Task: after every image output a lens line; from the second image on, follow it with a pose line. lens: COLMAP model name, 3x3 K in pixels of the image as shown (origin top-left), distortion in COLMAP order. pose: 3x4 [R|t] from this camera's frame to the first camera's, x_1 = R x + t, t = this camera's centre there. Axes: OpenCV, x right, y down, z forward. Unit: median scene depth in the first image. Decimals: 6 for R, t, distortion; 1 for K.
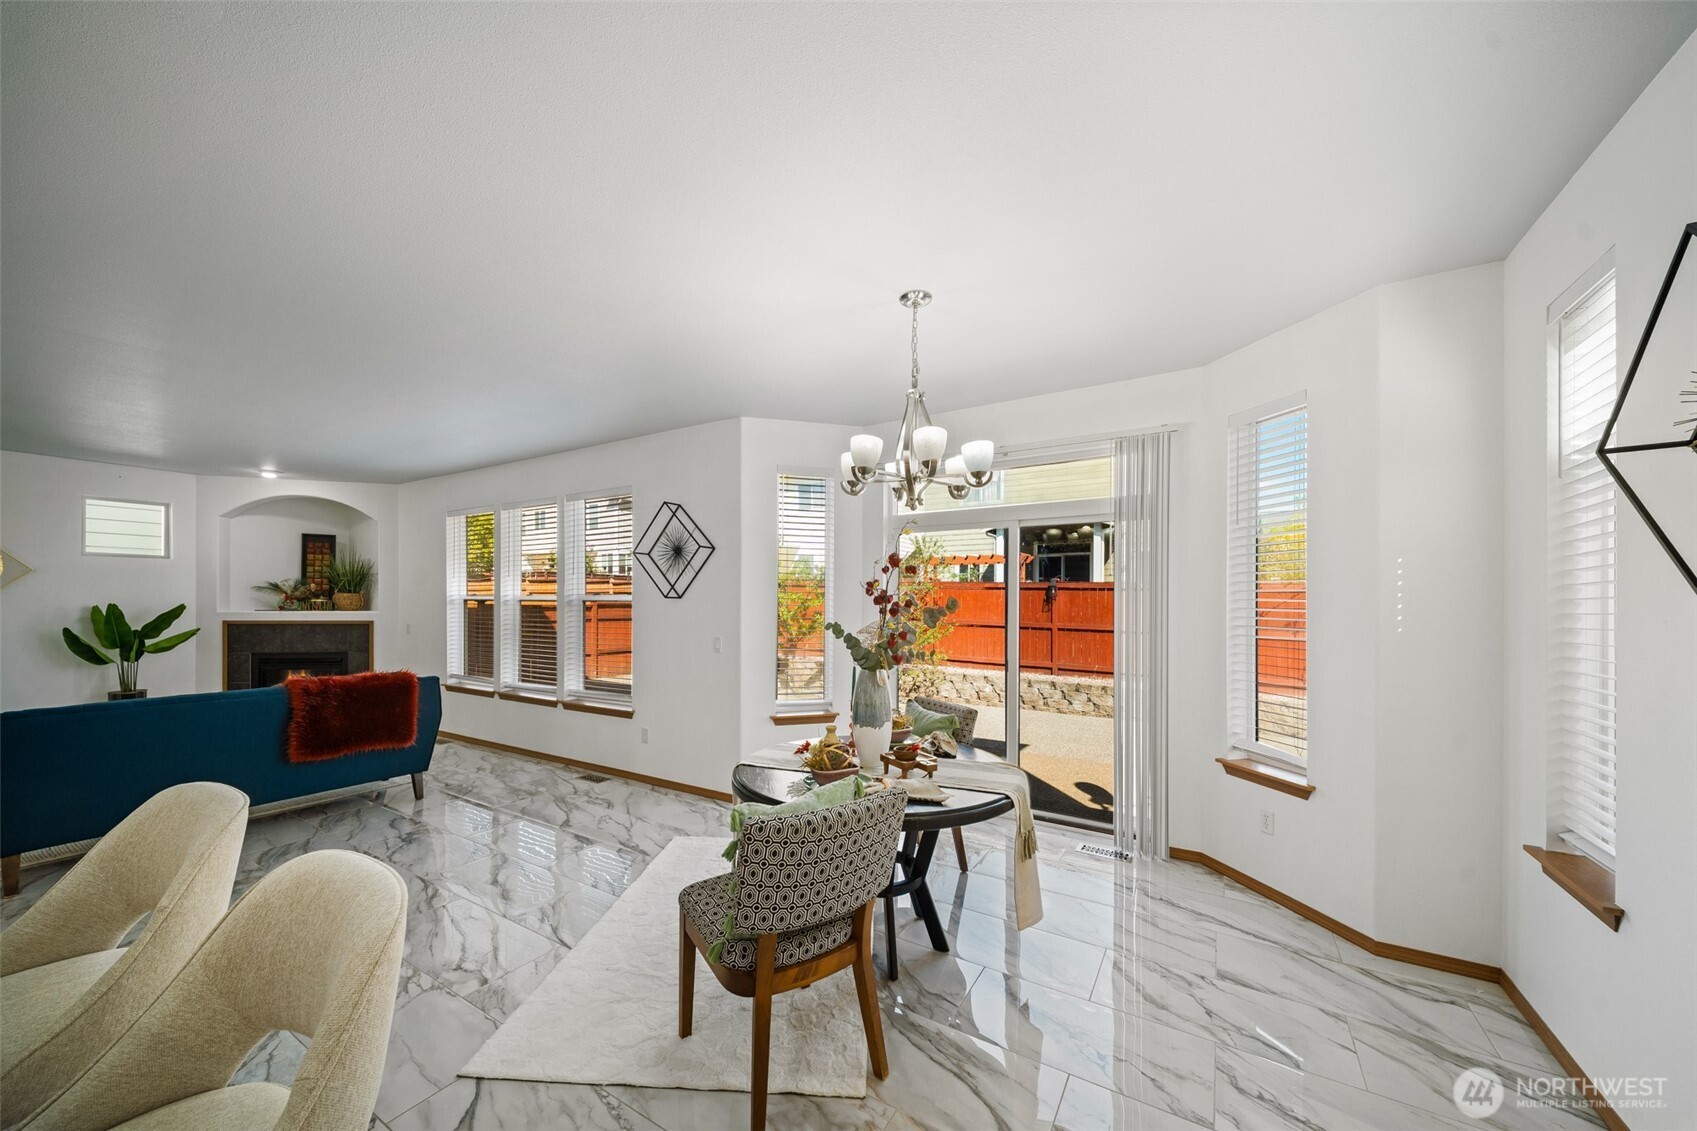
lens RADIAL K [[595.3, 0, 837.9], [0, 595.3, 573.1], [0, 0, 1]] dist [0.016880, -0.007634]
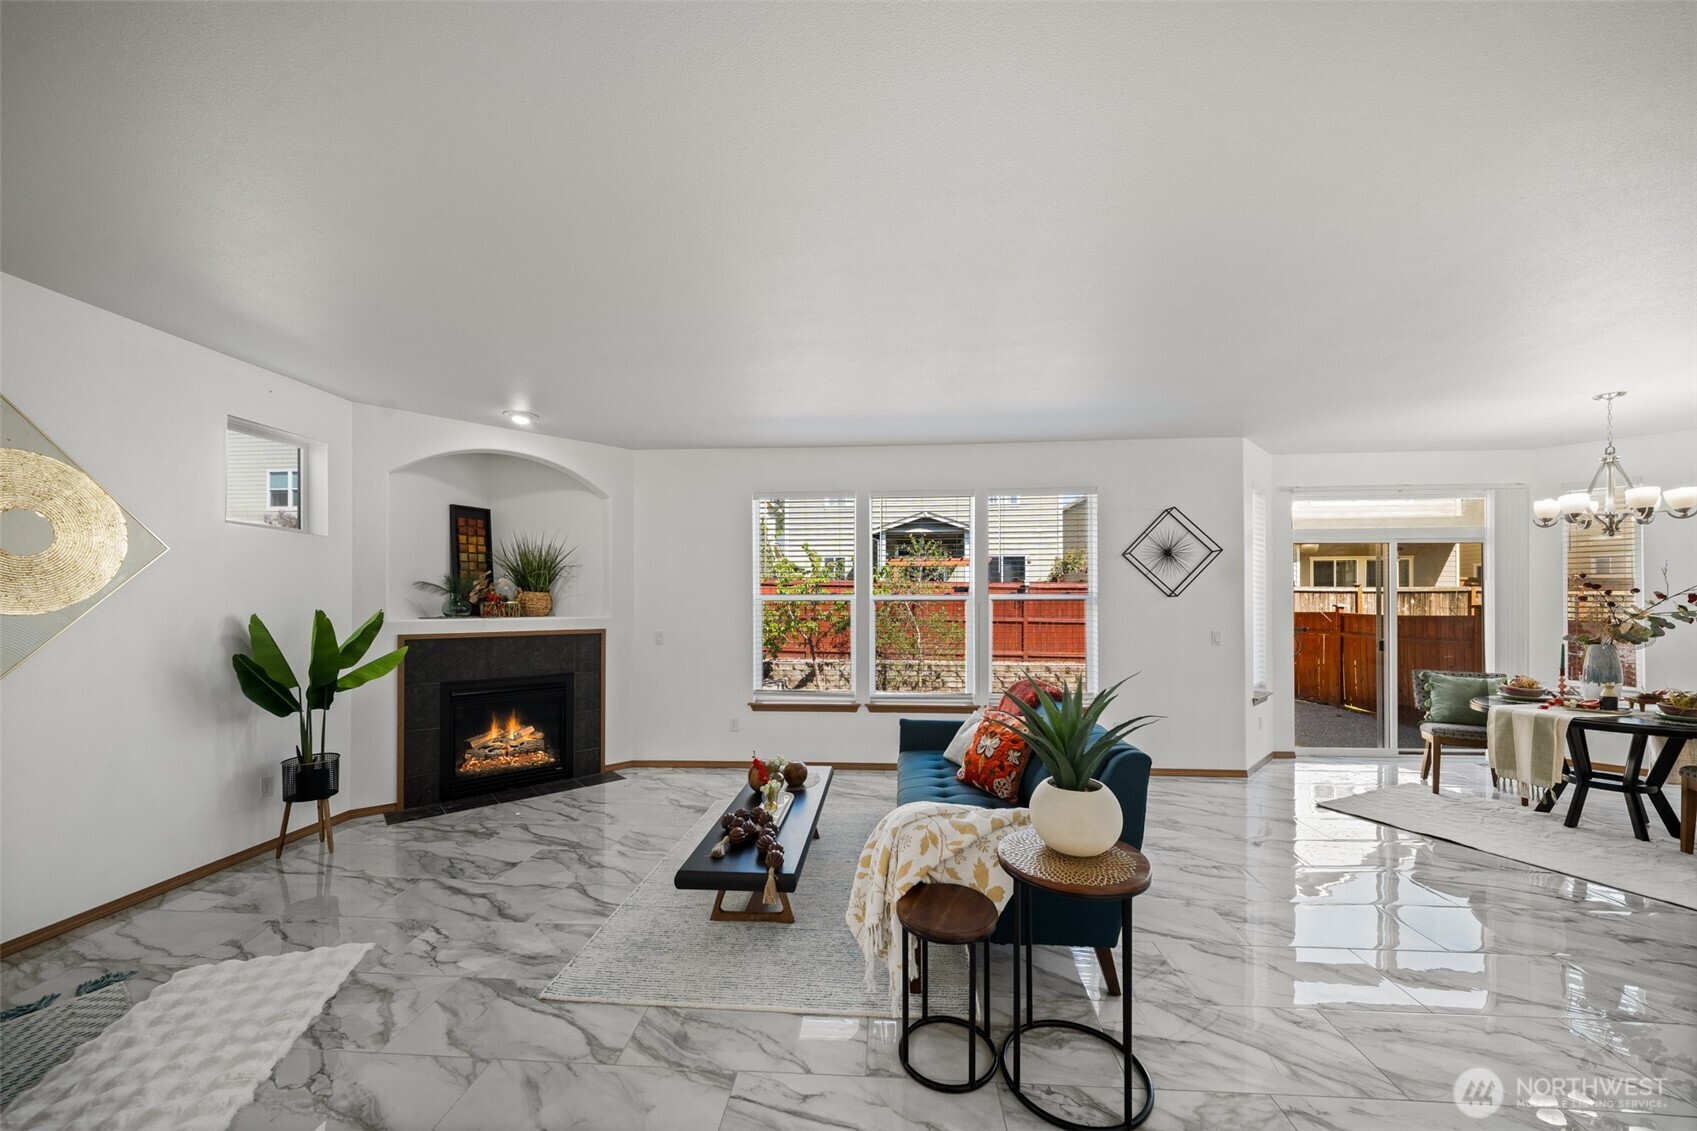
lens RADIAL K [[595.3, 0, 837.9], [0, 595.3, 573.1], [0, 0, 1]] dist [0.016880, -0.007634]
pose [[0.884424, 0.015069, 0.466440, -0.833889], [-0.013763, 0.999886, -0.006207, 0.010025], [-0.466481, -0.000930, 0.884531, 0.198666]]
